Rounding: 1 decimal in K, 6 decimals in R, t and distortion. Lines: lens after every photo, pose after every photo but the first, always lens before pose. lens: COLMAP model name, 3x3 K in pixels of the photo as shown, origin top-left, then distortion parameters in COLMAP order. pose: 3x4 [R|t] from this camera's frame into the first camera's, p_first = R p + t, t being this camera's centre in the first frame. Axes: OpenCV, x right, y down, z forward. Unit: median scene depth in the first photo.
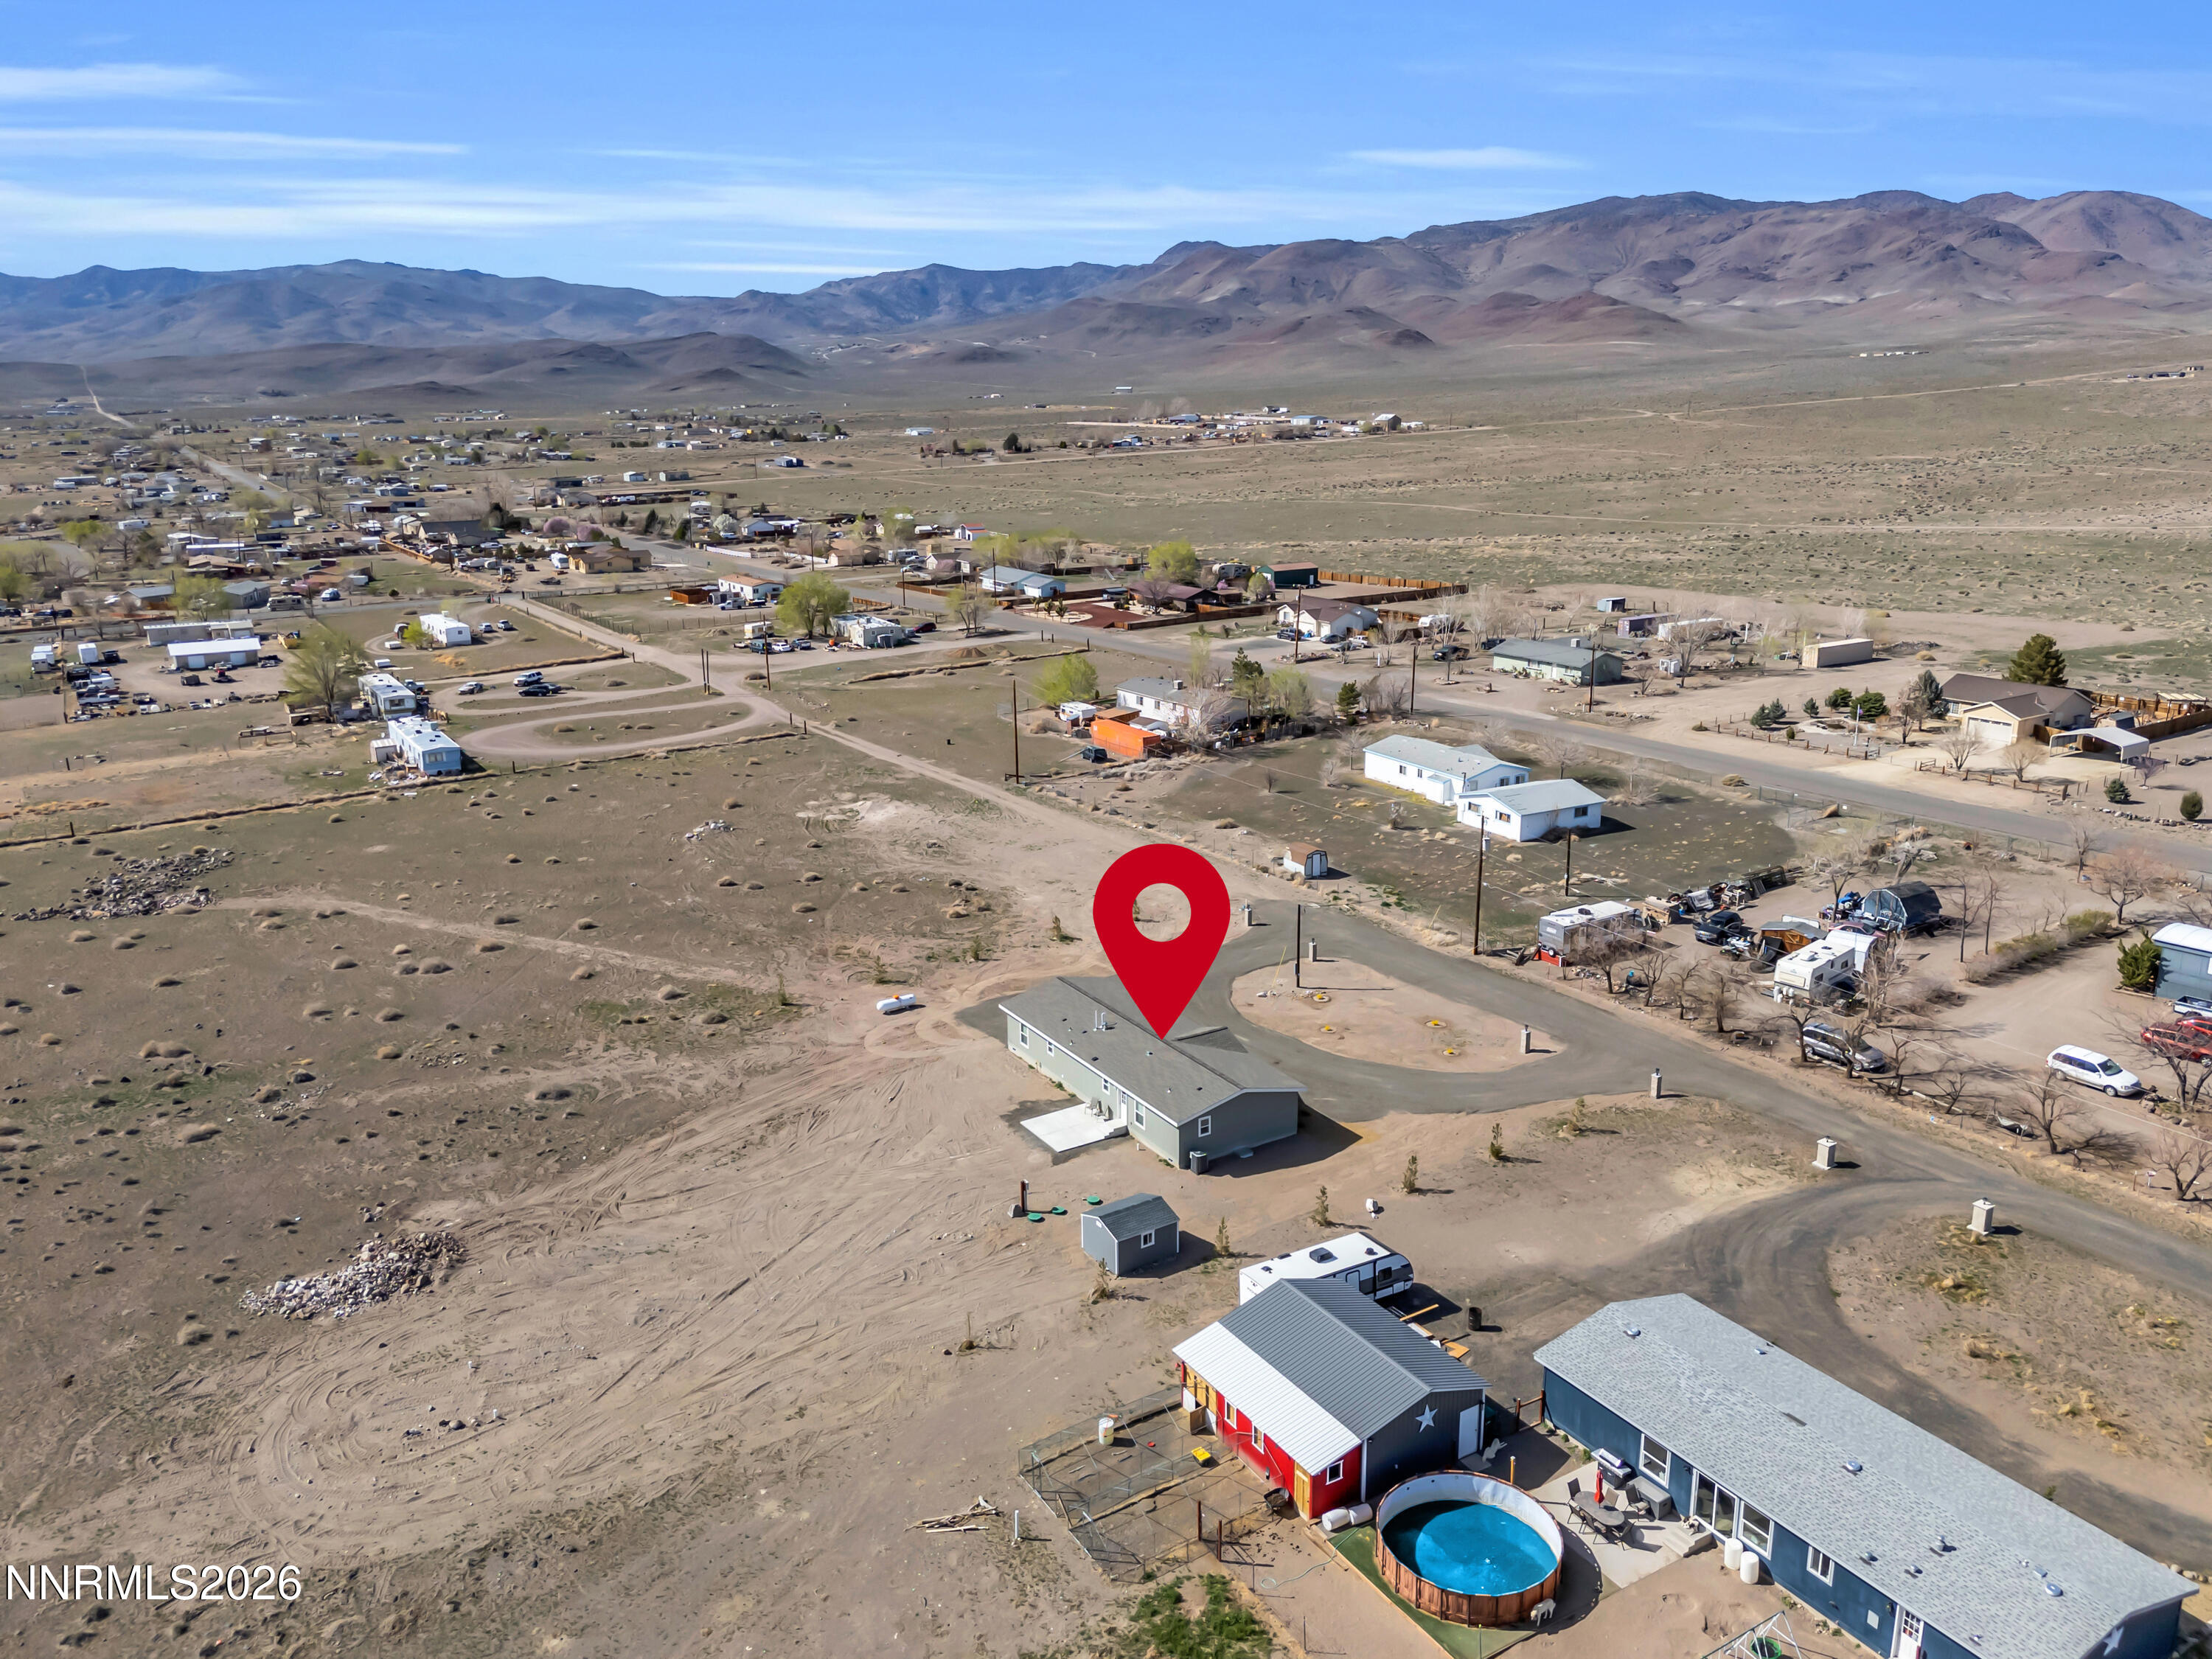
lens RADIAL K [[1639.3, 0, 1106.0], [0, 1639.3, 829.5], [0, 0, 1]] dist [0.086516, -0.089796]
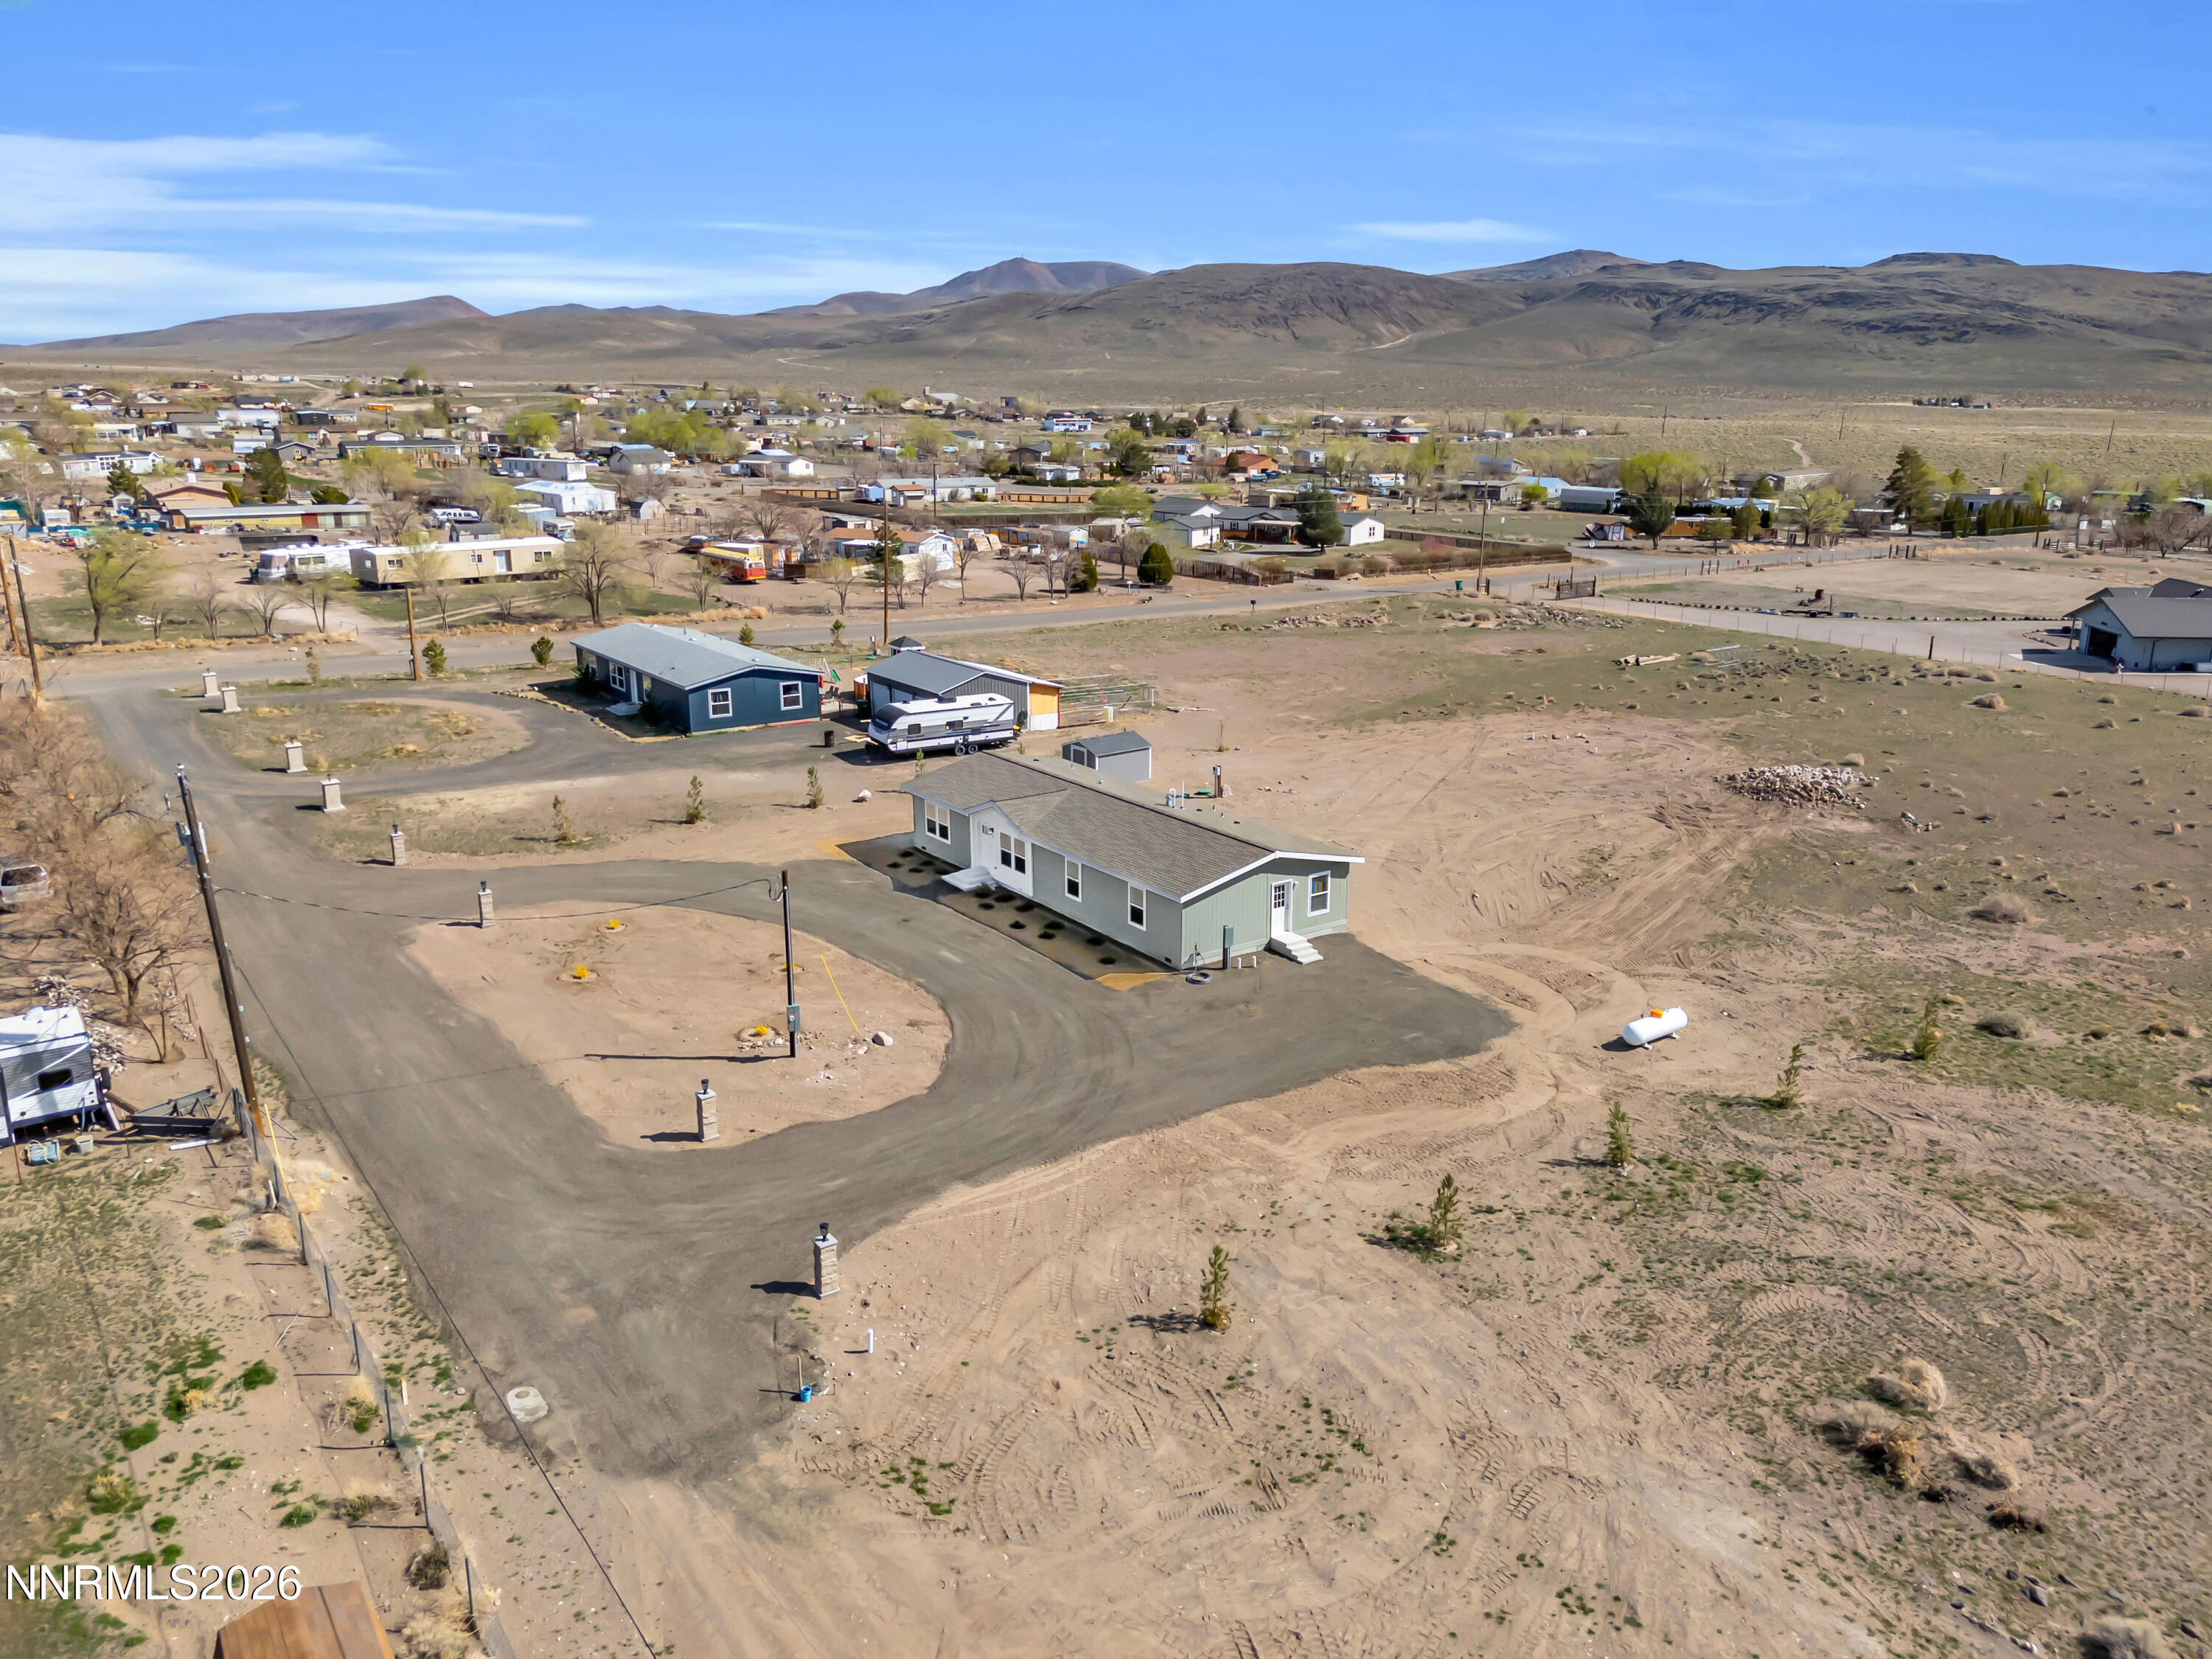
lens RADIAL K [[1639.3, 0, 1106.0], [0, 1639.3, 829.5], [0, 0, 1]] dist [0.086516, -0.089796]
pose [[-0.997633, 0.025615, -0.063820, 0.065577], [-0.010334, 0.861660, 0.507380, -0.201853], [0.067988, 0.506839, -0.859356, 1.493918]]
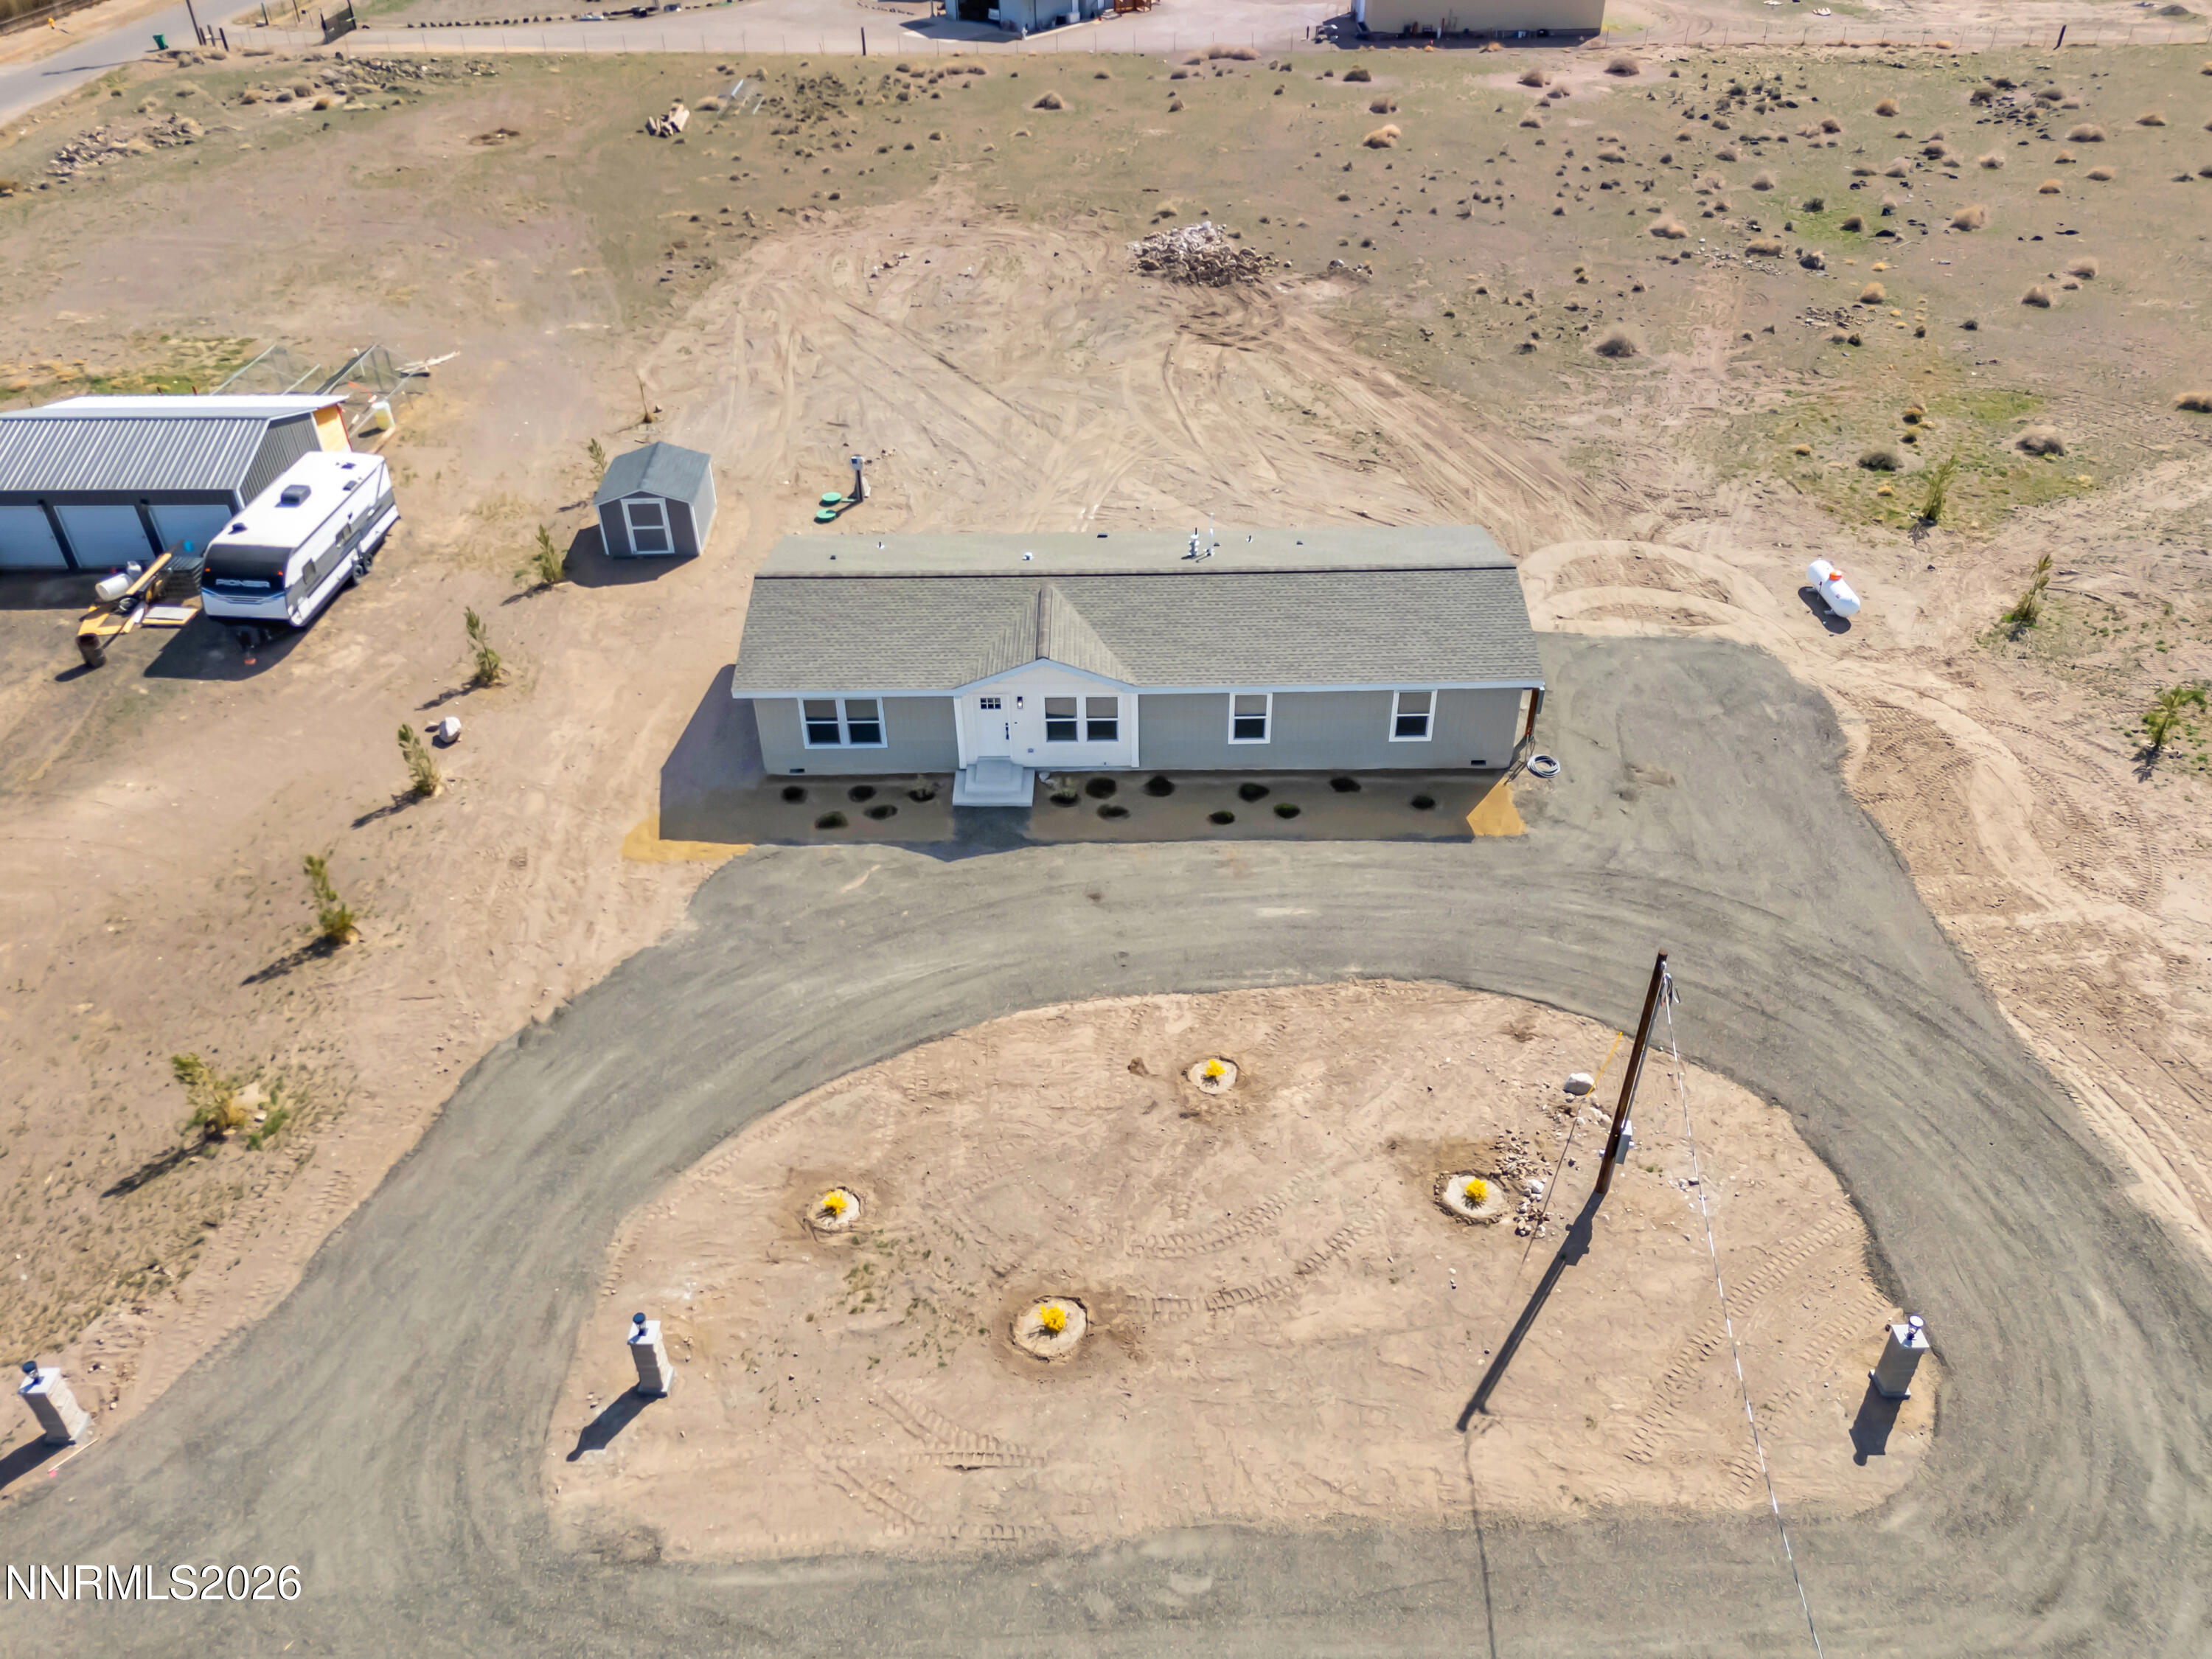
lens RADIAL K [[1639.3, 0, 1106.0], [0, 1639.3, 829.5], [0, 0, 1]] dist [0.086516, -0.089796]
pose [[-0.517382, 0.518375, -0.680885, 0.350058], [-0.207793, 0.695741, 0.687580, -0.131994], [0.830143, 0.497225, -0.252249, 1.068833]]
